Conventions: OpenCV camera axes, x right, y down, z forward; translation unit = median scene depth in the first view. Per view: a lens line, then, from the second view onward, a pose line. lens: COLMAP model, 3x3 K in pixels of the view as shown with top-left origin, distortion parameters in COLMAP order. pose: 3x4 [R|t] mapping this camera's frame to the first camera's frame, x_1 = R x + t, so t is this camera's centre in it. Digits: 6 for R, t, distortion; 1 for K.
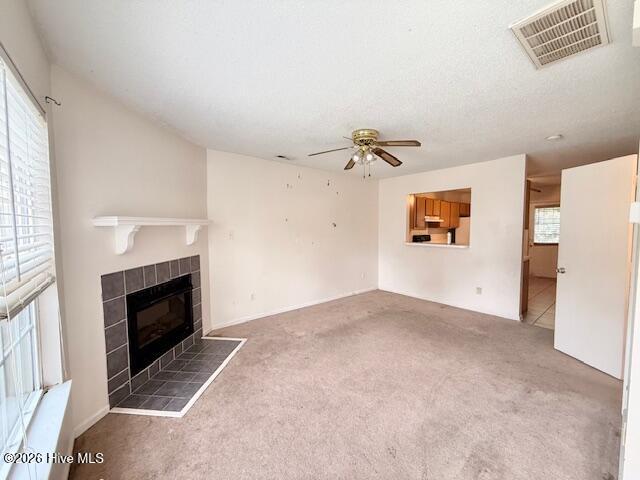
lens RADIAL K [[250.0, 0, 316.2], [0, 250.0, 240.0], [0, 0, 1]] dist [-0.002522, -0.000297]
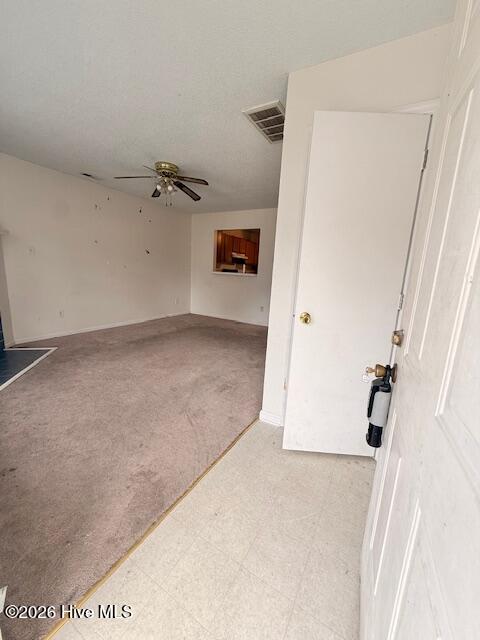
lens RADIAL K [[254.8, 0, 239.7], [0, 254.8, 318.1], [0, 0, 1]] dist [0.000885, -0.000347]
pose [[0.932372, -0.017712, 0.361067, 0.061021], [-0.031294, 0.991095, 0.129426, 0.097700], [-0.360144, -0.131972, 0.923515, -0.275256]]
